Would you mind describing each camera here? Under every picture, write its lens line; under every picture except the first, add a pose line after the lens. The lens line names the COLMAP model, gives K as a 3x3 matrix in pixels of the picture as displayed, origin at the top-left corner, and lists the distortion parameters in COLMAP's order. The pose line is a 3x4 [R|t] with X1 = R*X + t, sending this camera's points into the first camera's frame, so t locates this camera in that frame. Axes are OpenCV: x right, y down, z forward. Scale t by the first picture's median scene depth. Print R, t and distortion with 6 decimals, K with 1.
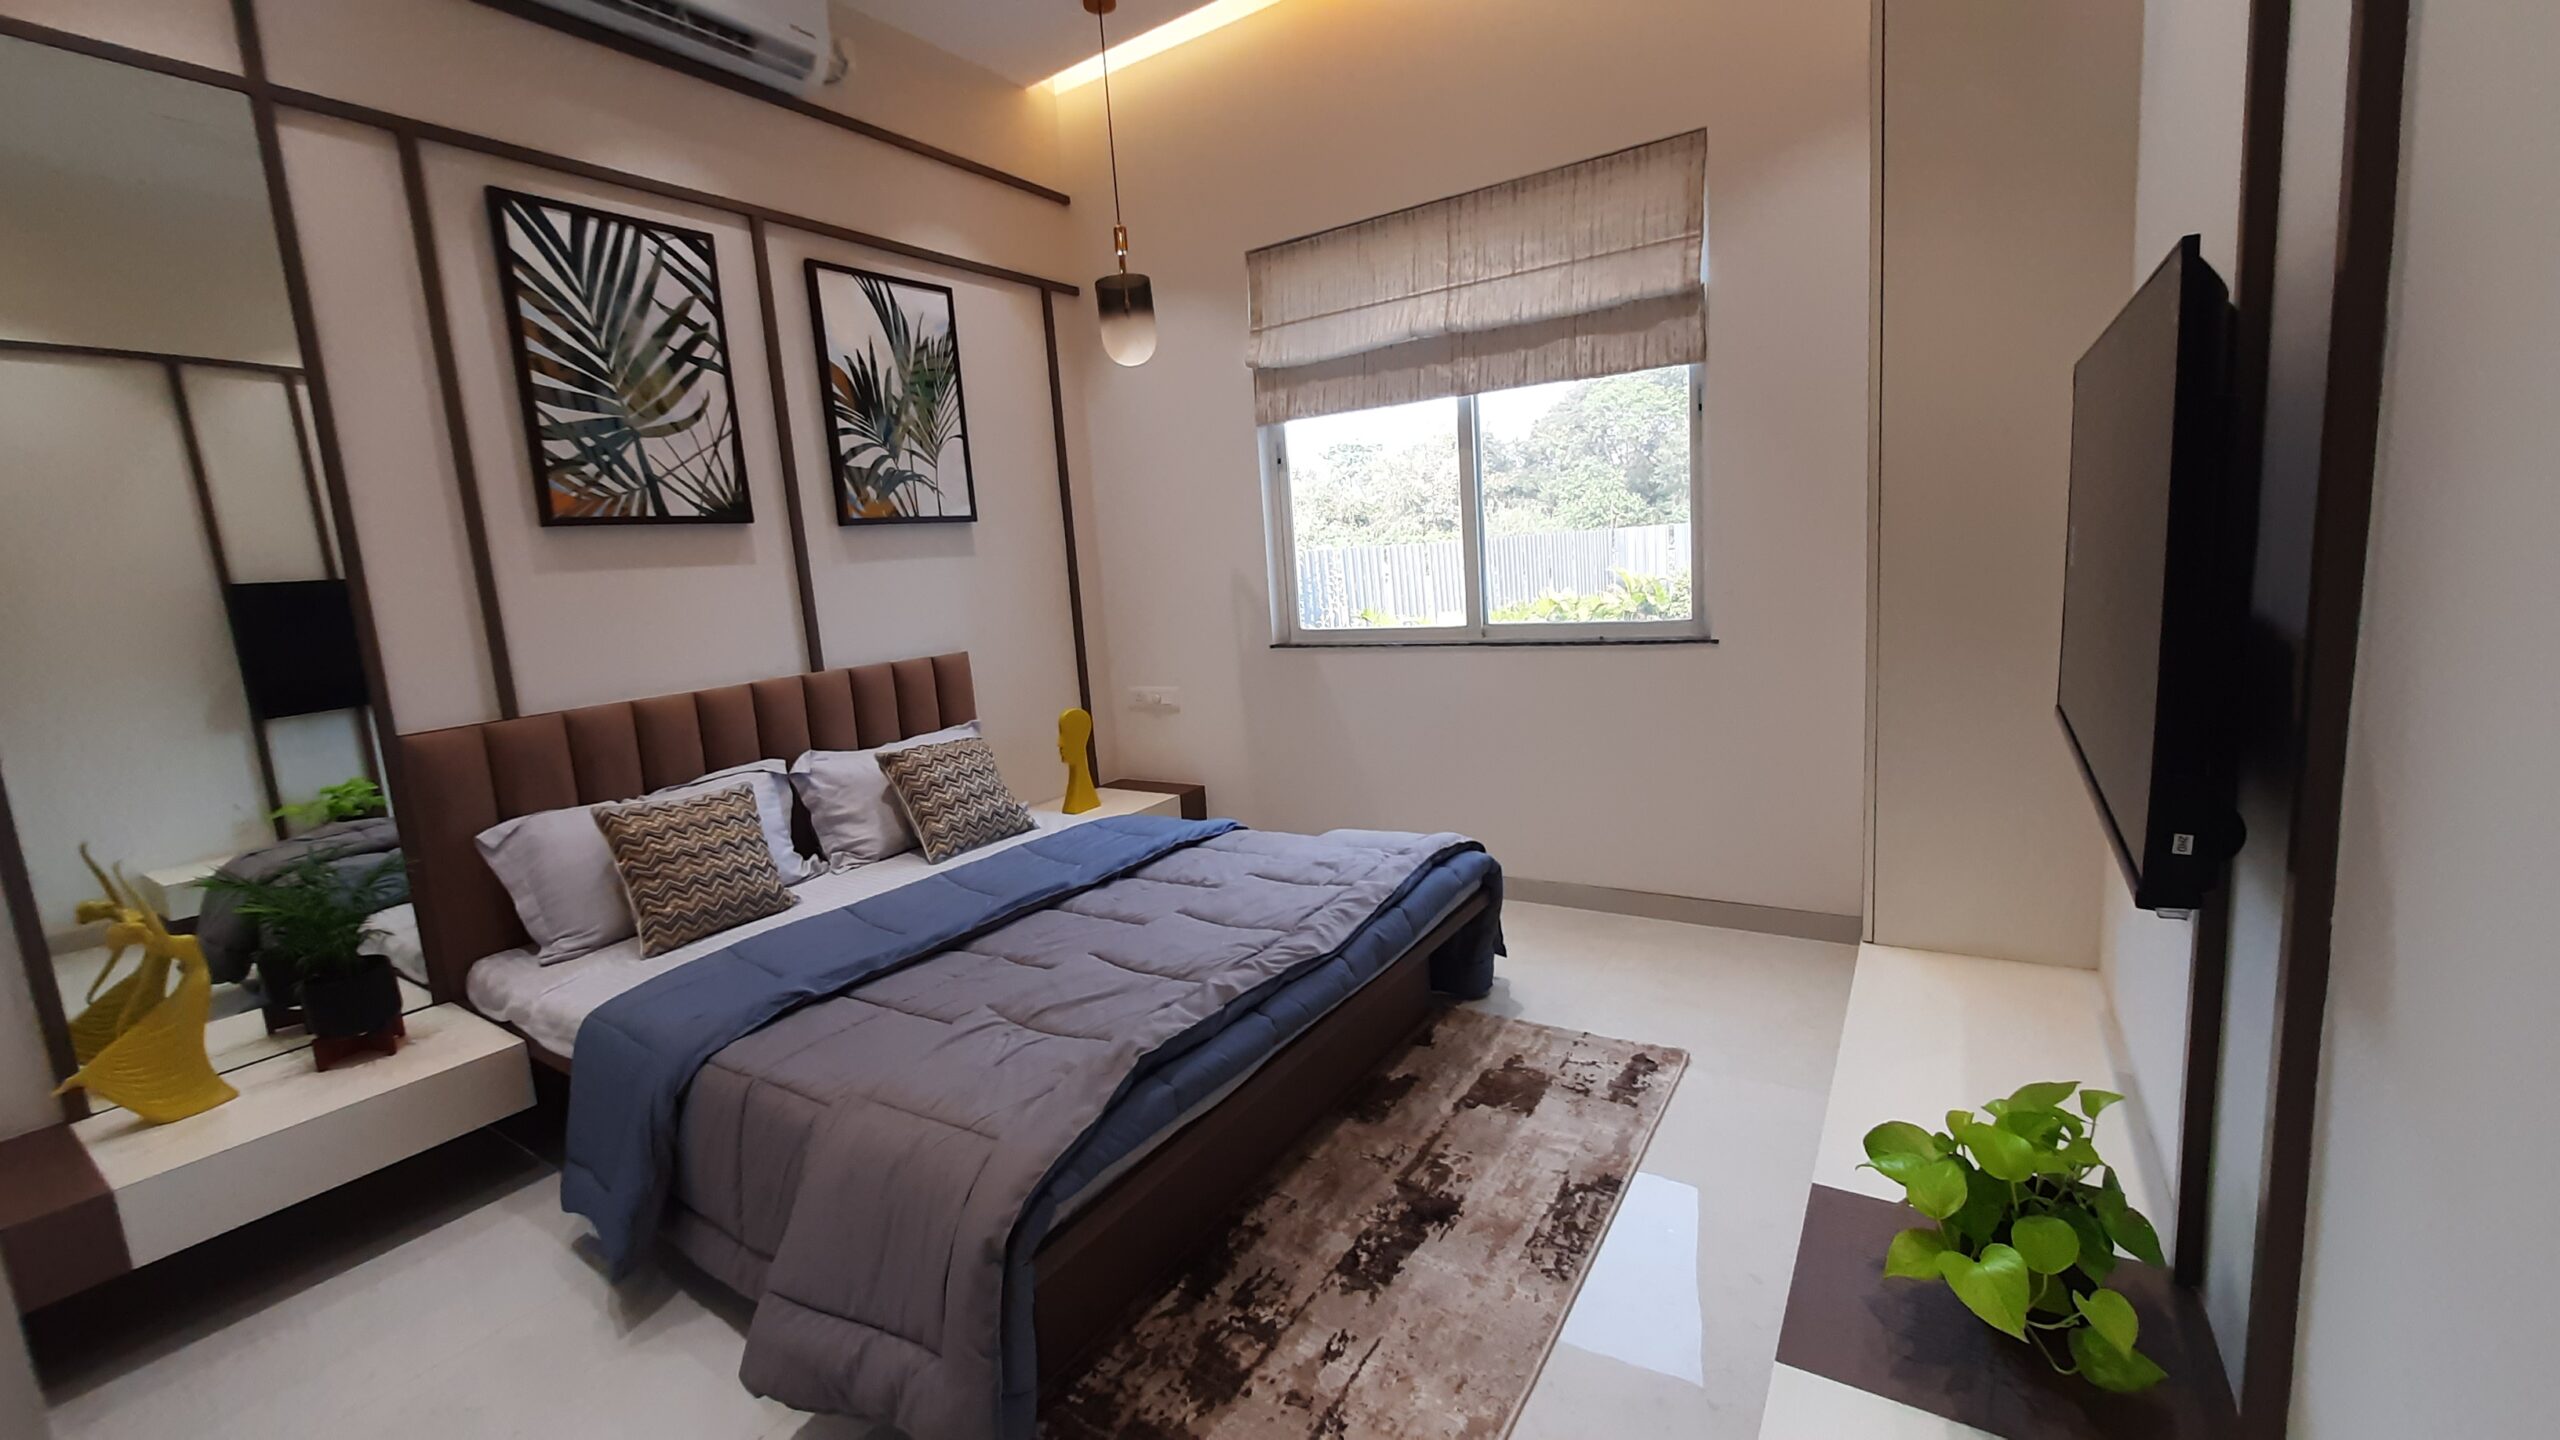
lens RADIAL K [[1006.7, 0, 1280.0], [0, 1006.7, 709.1], [0, 0, 1]] dist [-0.006671, -0.000103]
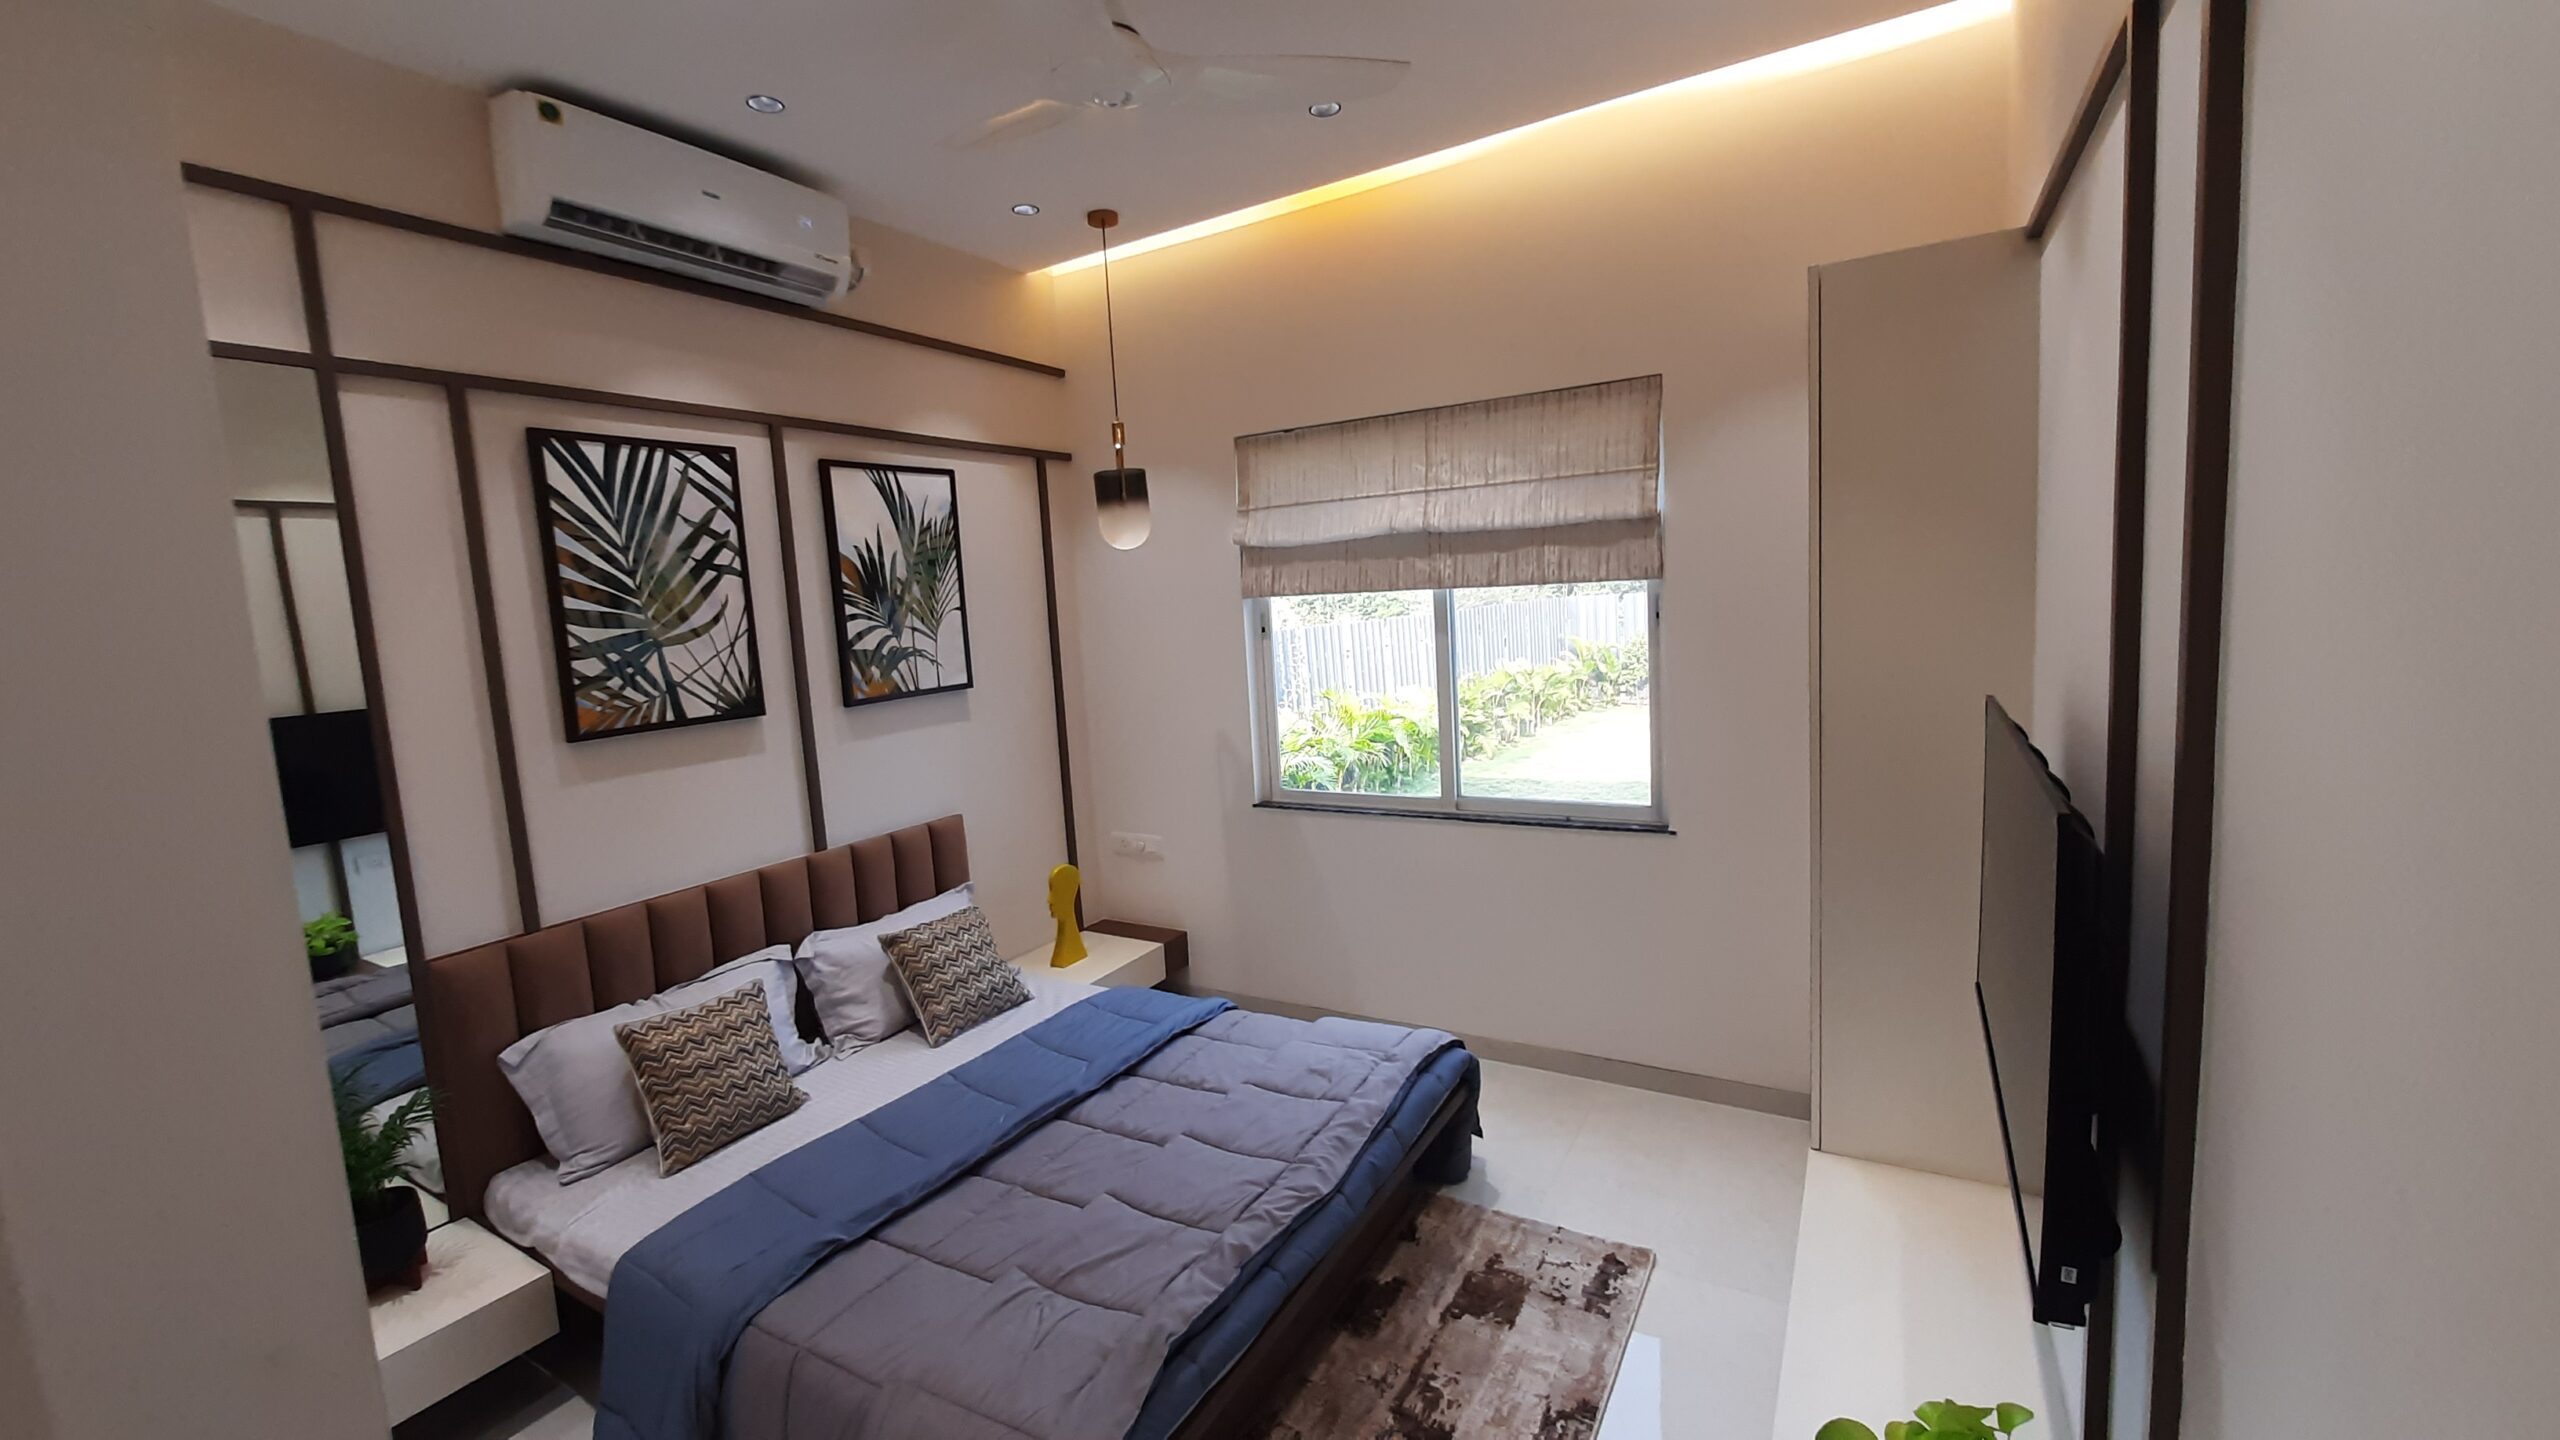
lens RADIAL K [[1006.7, 0, 1280.0], [0, 1006.7, 709.1], [0, 0, 1]] dist [-0.006671, -0.000103]
pose [[0.998950, 0.008184, 0.045067, -0.042579], [-0.006368, 0.999168, -0.040295, -0.170743], [-0.045359, 0.039966, 0.998171, -0.070843]]
